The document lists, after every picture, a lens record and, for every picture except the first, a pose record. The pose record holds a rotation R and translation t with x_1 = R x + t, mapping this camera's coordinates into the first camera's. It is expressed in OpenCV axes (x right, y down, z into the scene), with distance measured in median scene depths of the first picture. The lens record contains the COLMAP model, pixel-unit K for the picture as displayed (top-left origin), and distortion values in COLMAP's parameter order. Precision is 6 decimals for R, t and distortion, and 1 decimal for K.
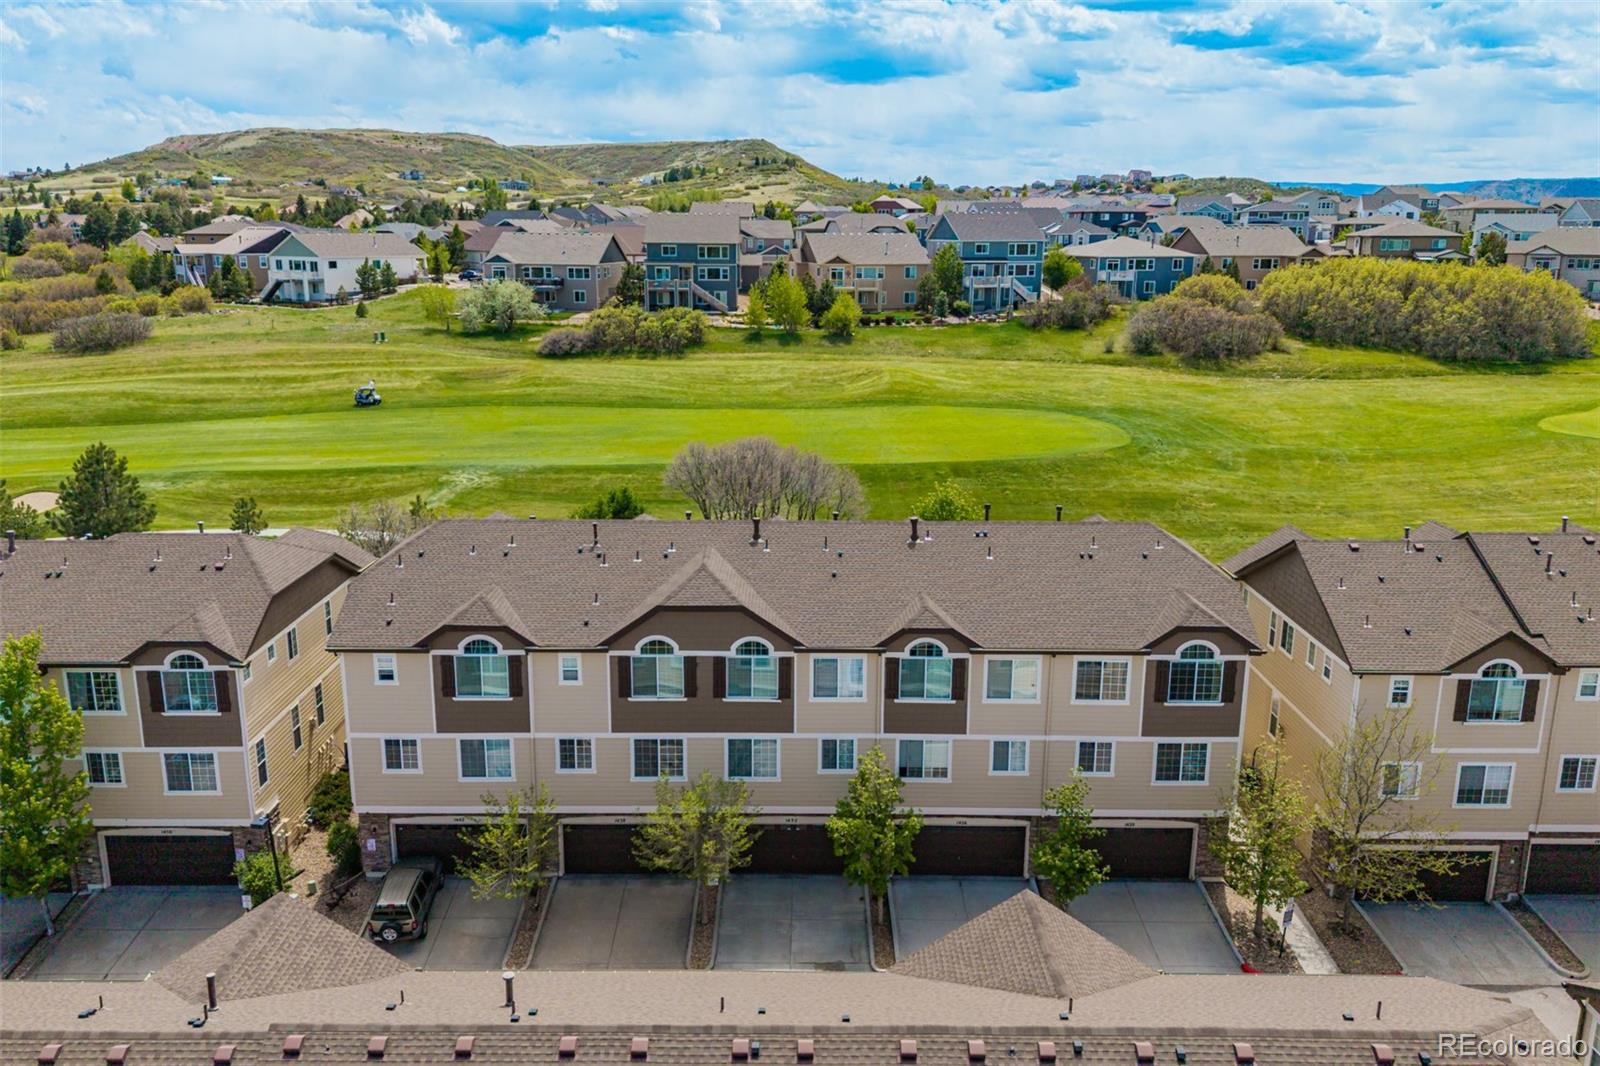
lens RADIAL K [[1265.8, 0, 792.4], [0, 1265.8, 532.3], [0, 0, 1]] dist [0.016761, -0.027211]
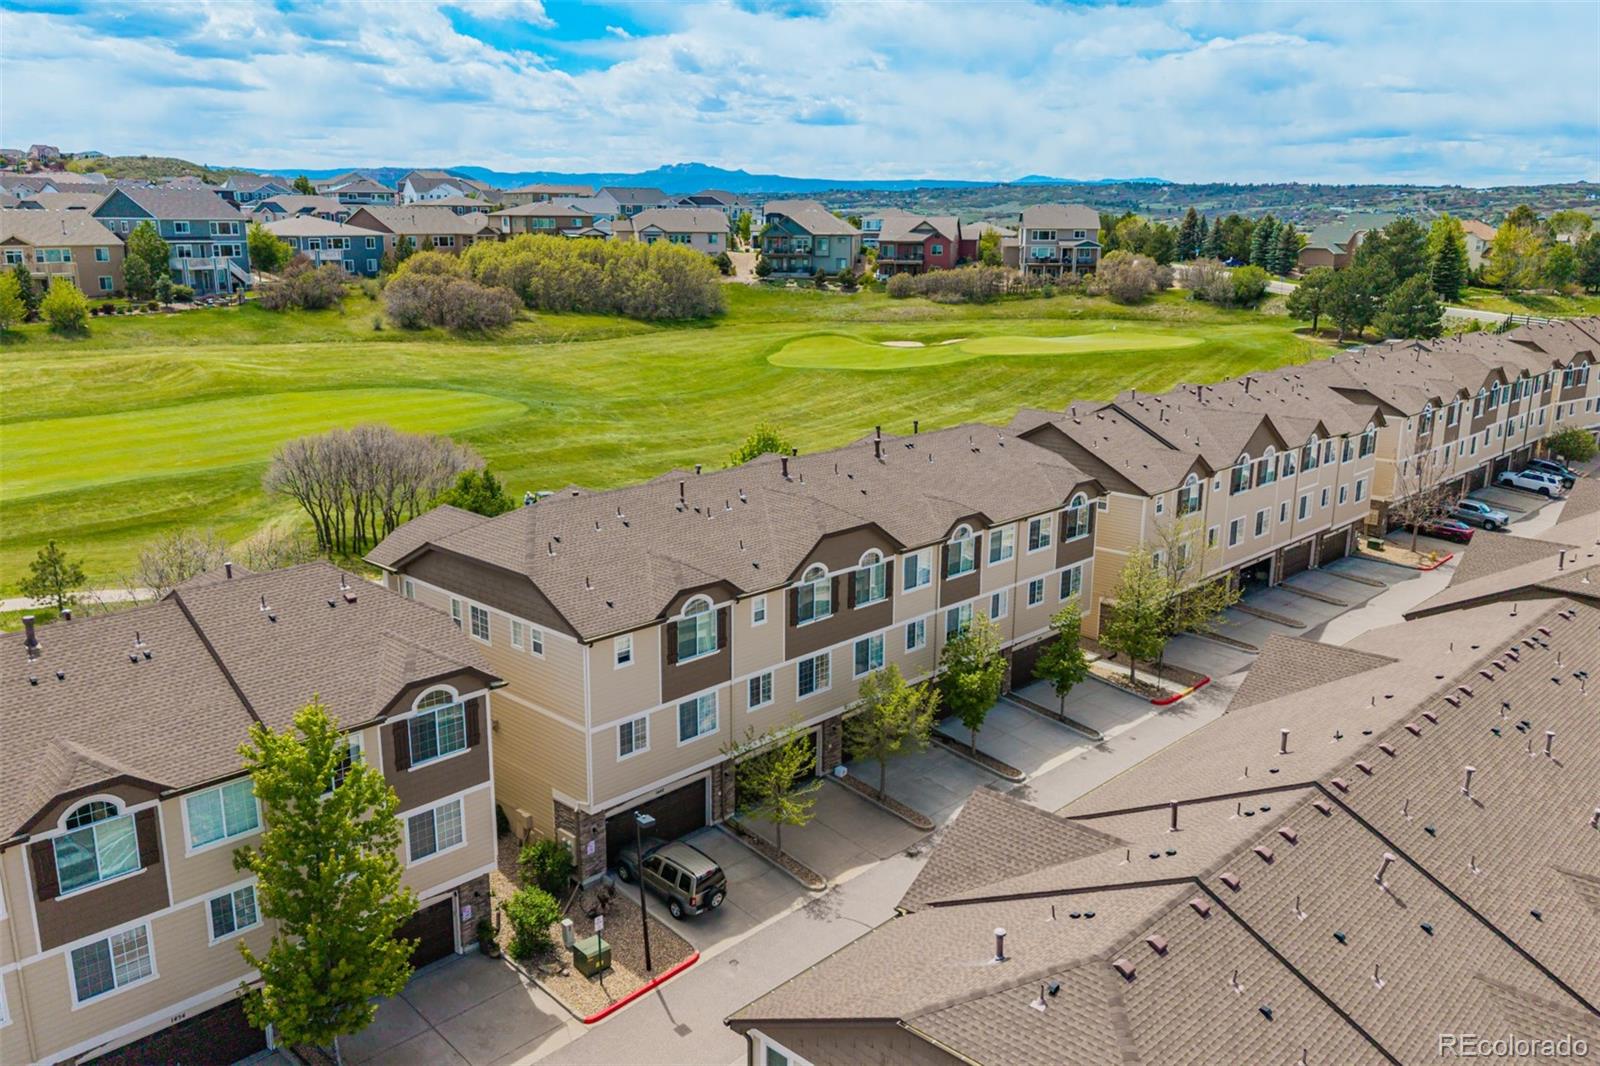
lens RADIAL K [[1265.8, 0, 792.0], [0, 1265.8, 534.3], [0, 0, 1]] dist [0.016761, -0.027211]
pose [[0.688439, -0.172104, 0.704579, -0.444706], [0.162598, 0.983336, 0.081321, -0.018087], [-0.706833, 0.058579, 0.704950, 0.113433]]
